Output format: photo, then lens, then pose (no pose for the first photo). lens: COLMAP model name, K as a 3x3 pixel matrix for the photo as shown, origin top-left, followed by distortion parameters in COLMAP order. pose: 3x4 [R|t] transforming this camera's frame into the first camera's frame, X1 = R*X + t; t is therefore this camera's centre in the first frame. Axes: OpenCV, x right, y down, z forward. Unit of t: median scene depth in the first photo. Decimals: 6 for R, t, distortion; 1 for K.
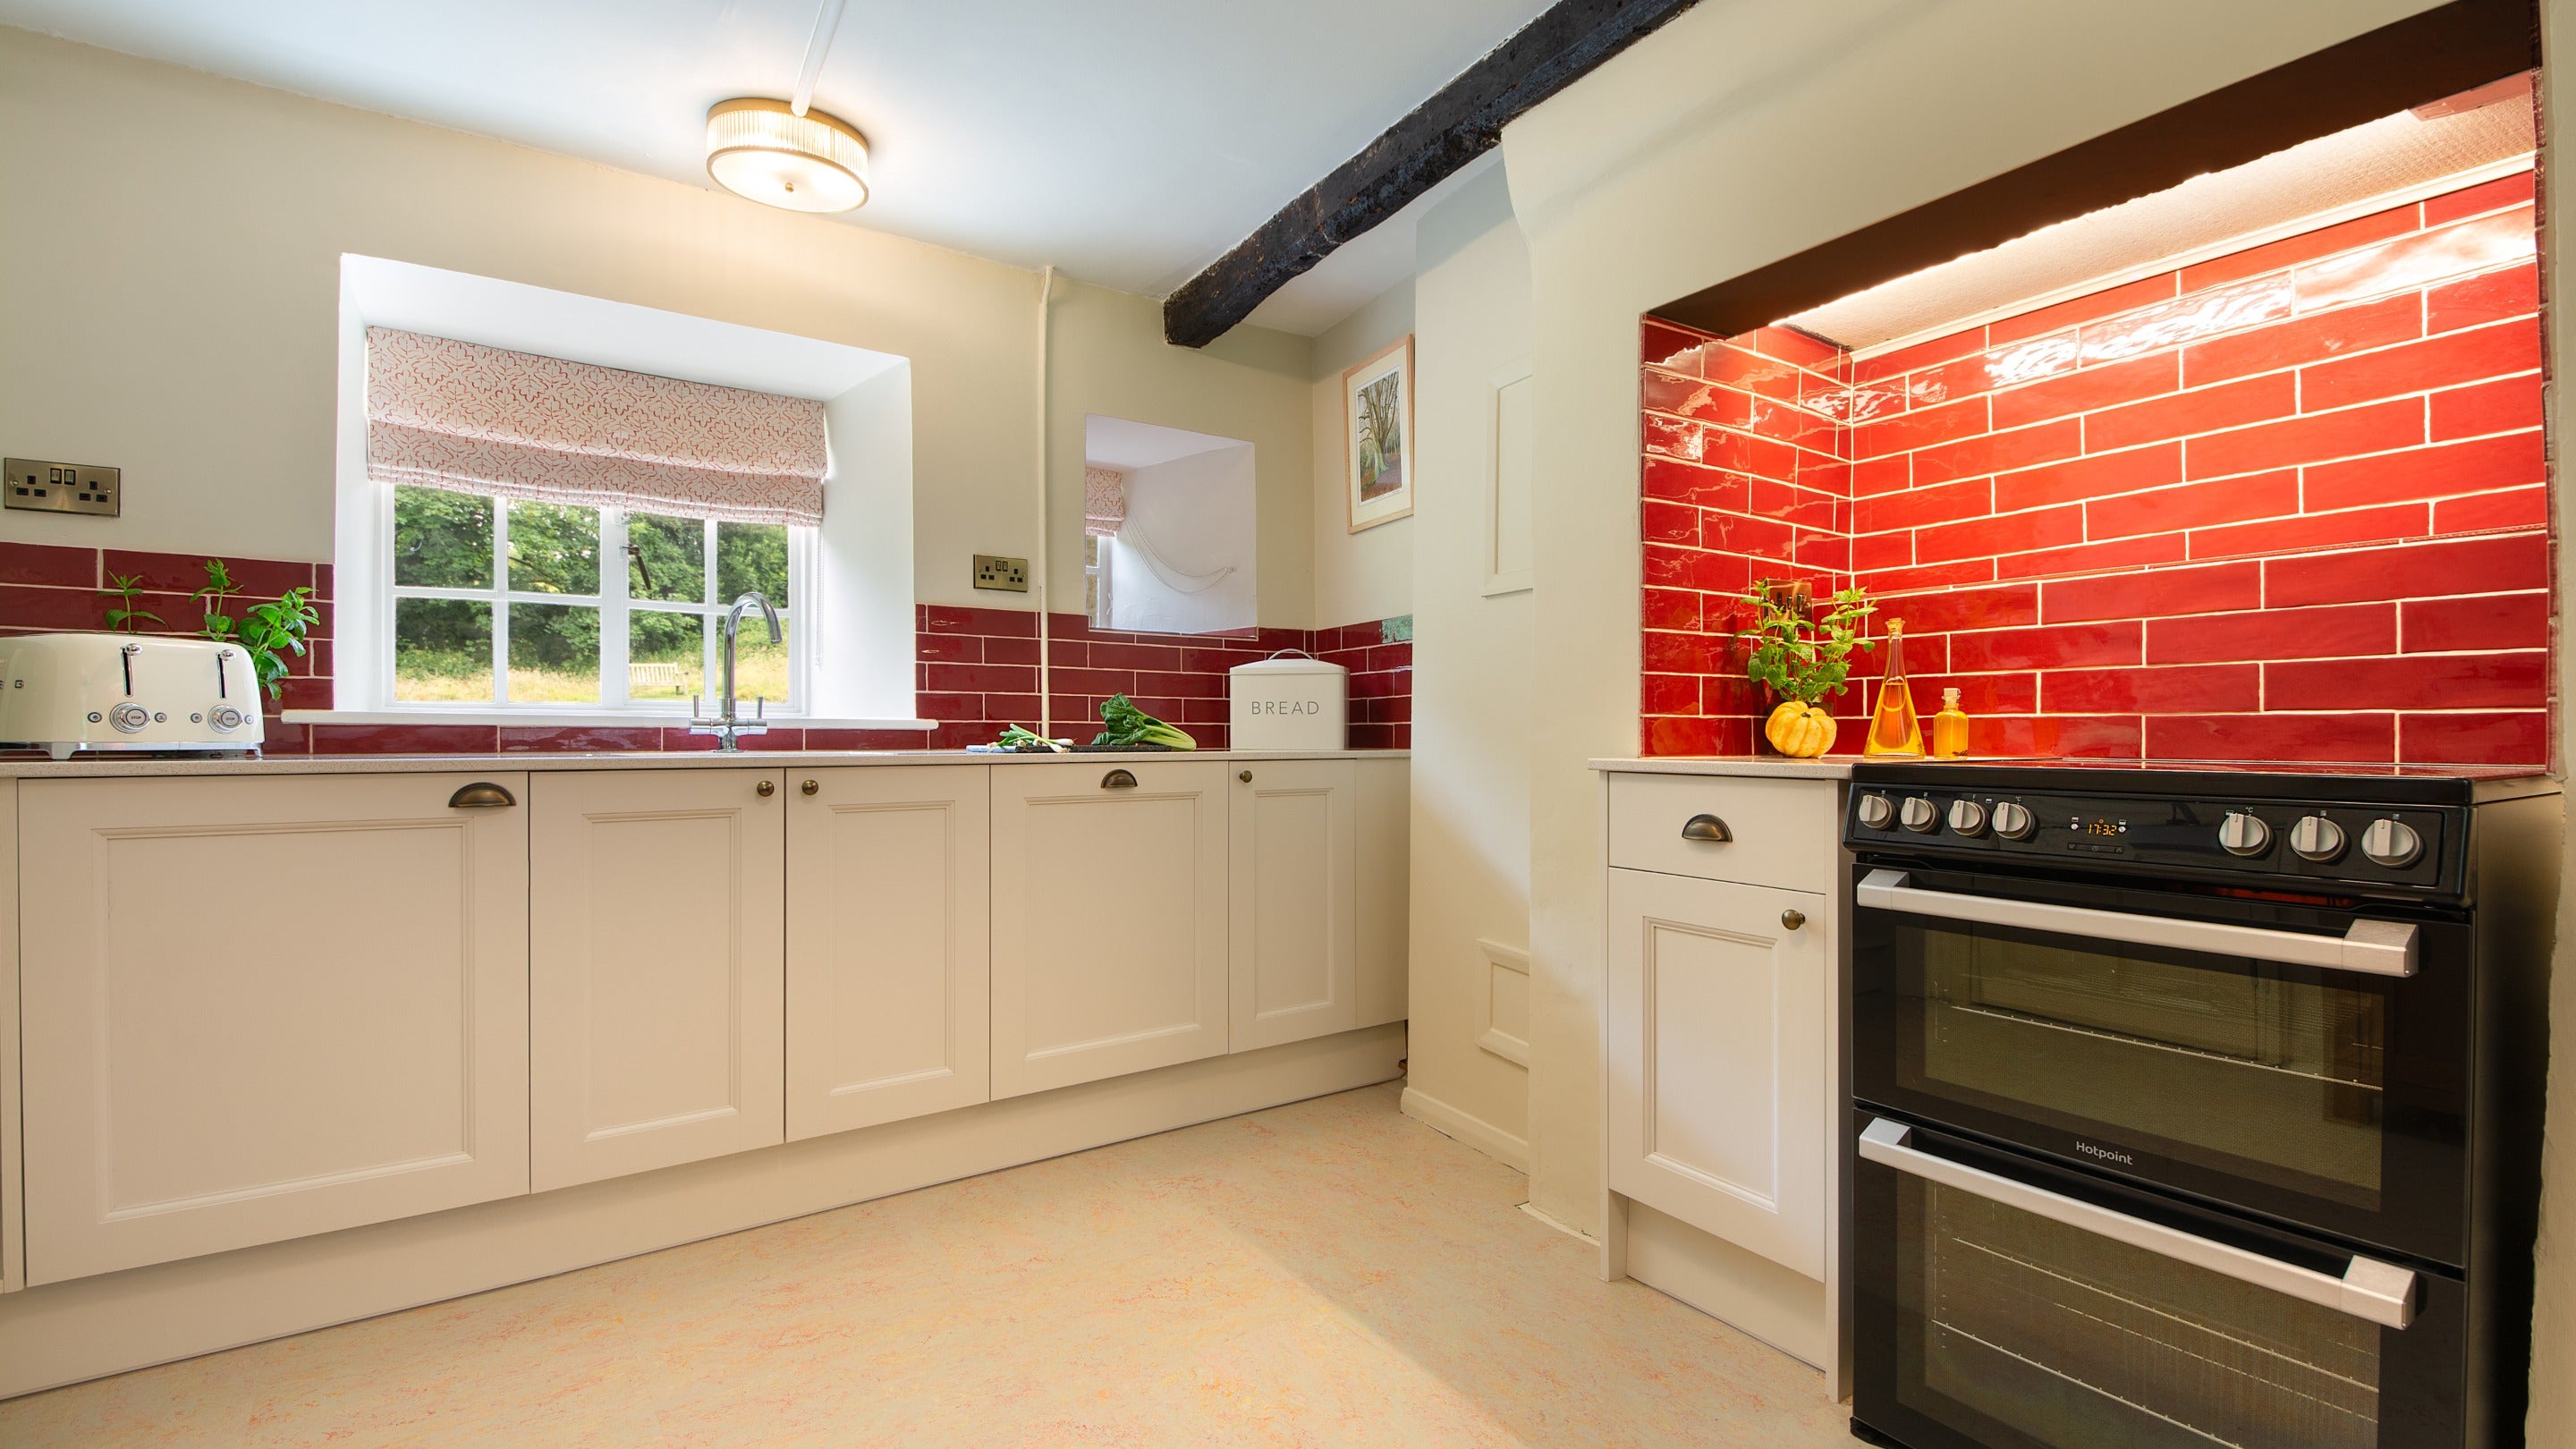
lens RADIAL K [[1054.0, 0, 1209.6], [0, 1054.0, 740.5], [0, 0, 1]] dist [-0.002407, -0.000111]
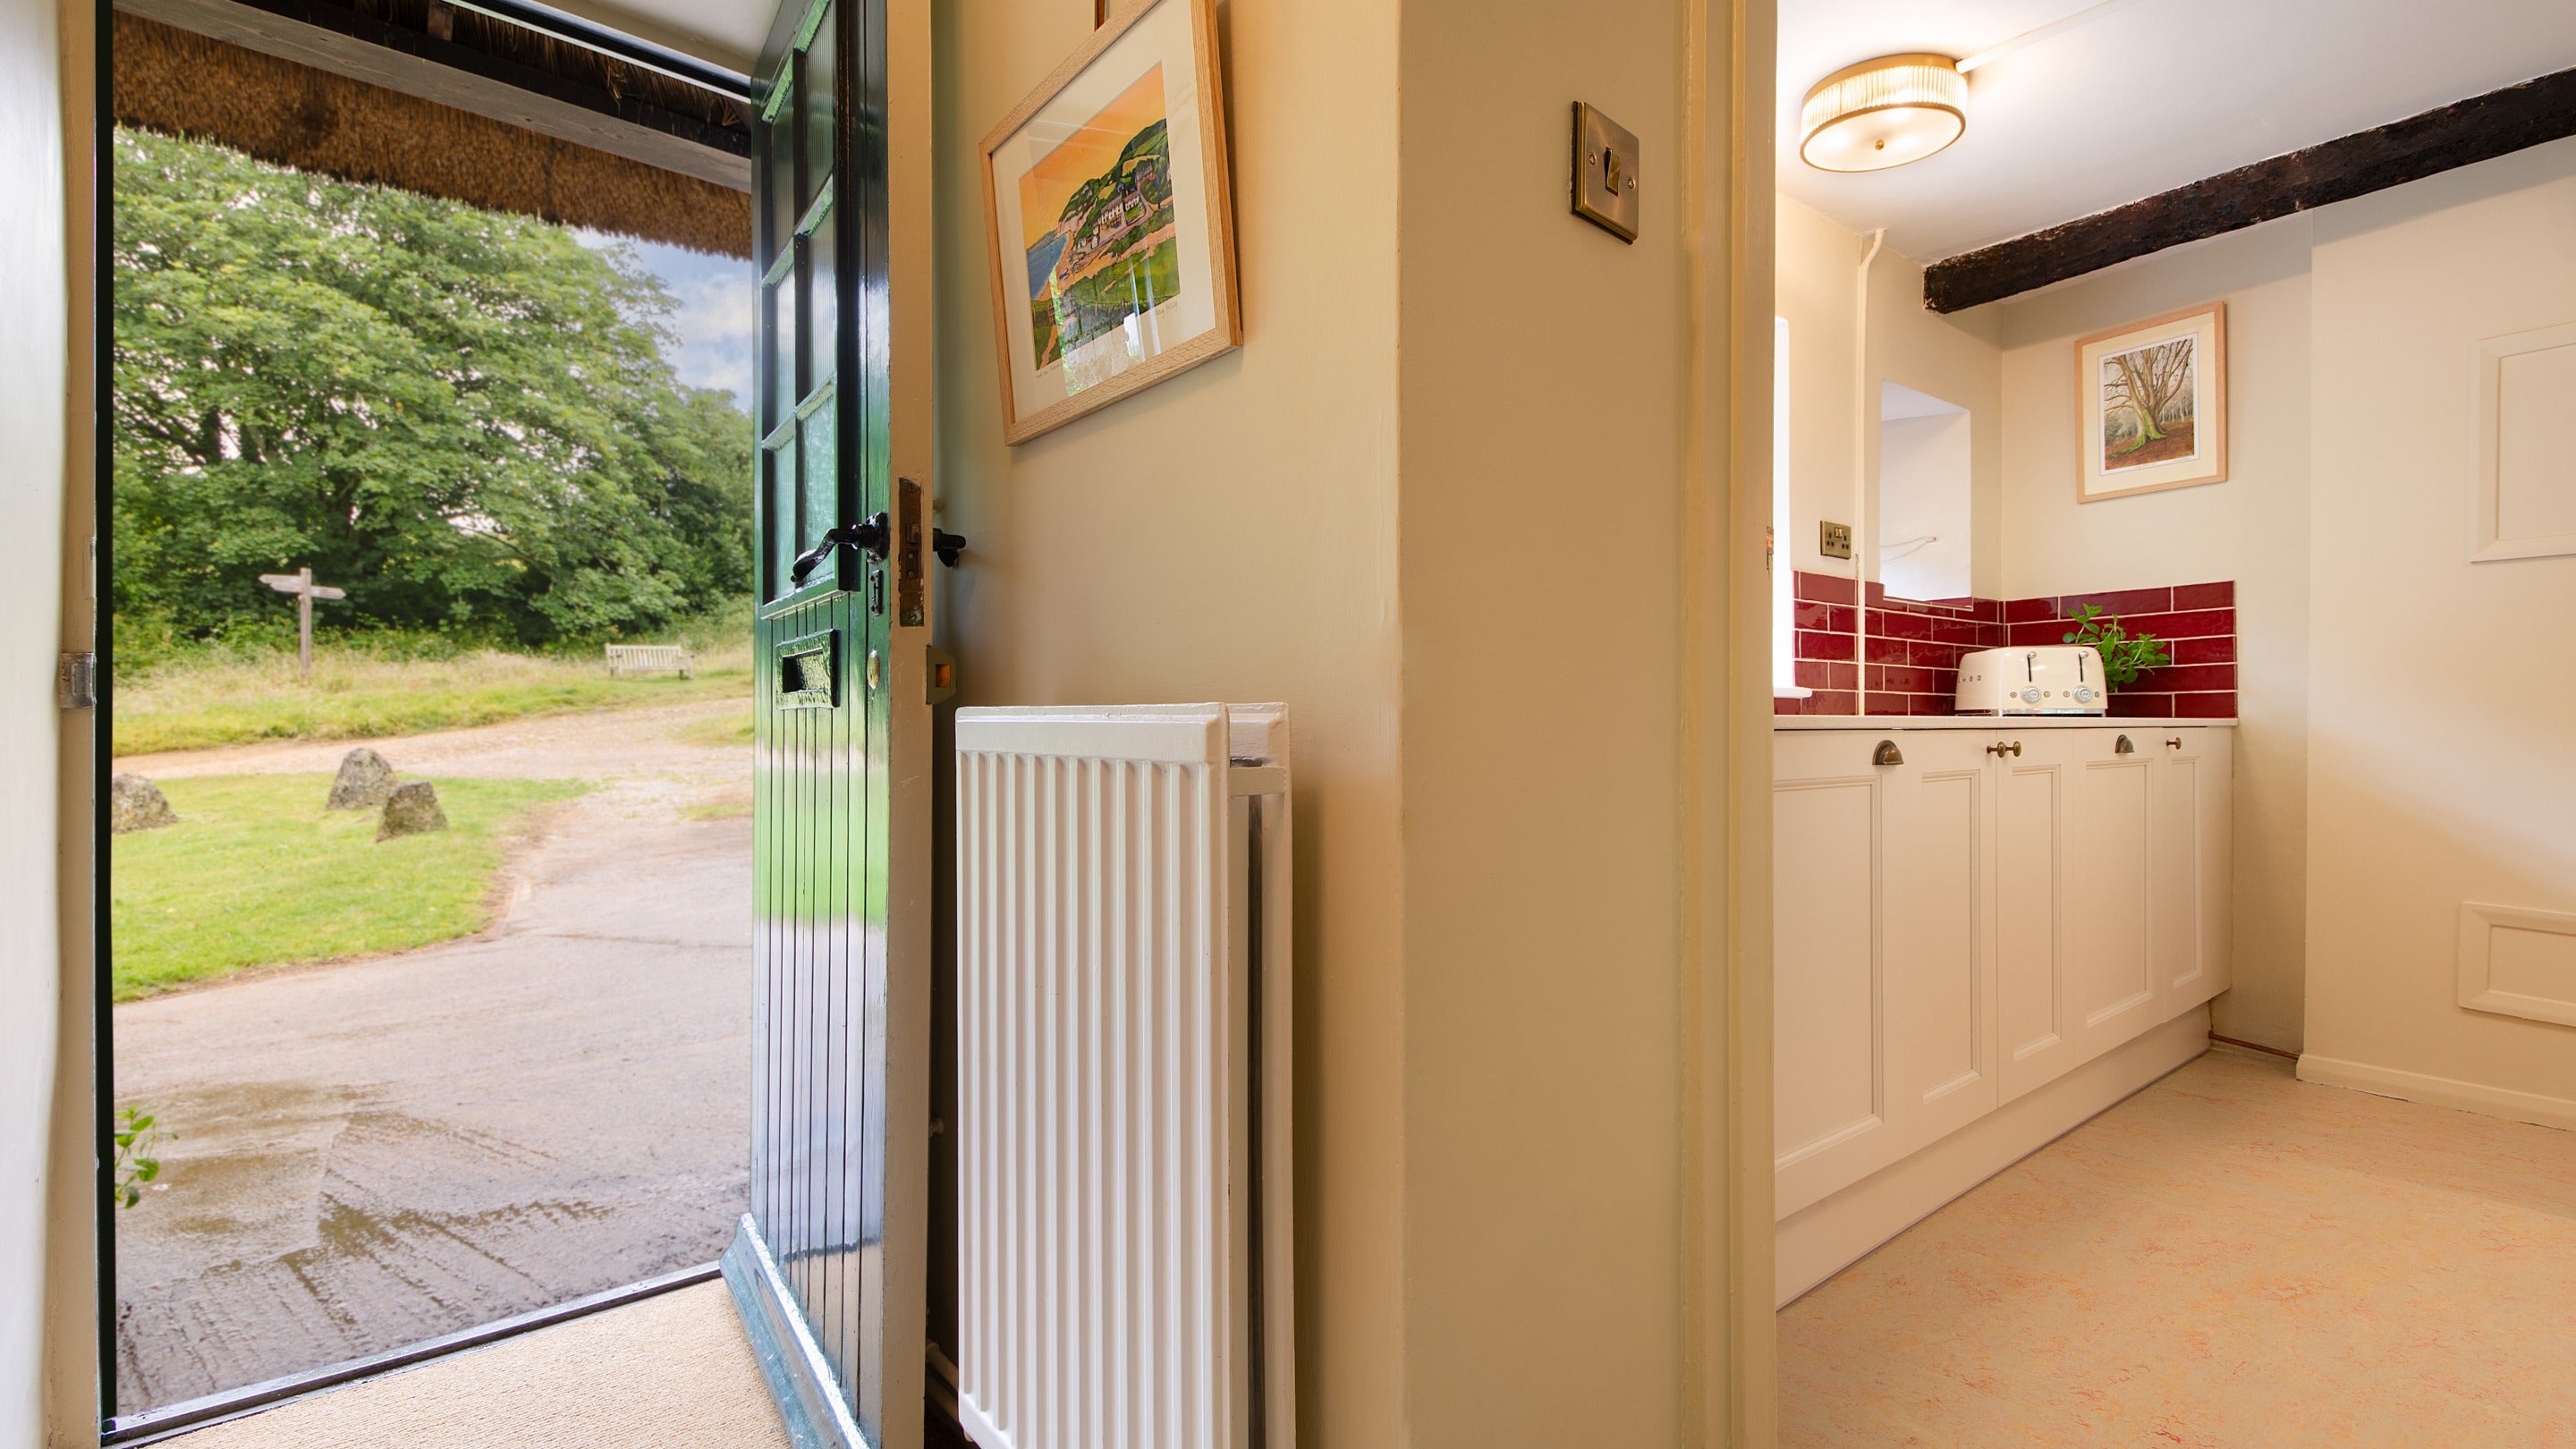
lens RADIAL K [[1110.8, 0, 1288.0], [0, 1110.8, 724.5], [0, 0, 1]] dist [0.001679, -0.000009]
pose [[0.998719, -0.002859, 0.050511, -0.812790], [0.003009, 0.999991, -0.002894, 0.016288], [-0.050502, 0.003043, 0.998719, -0.006899]]
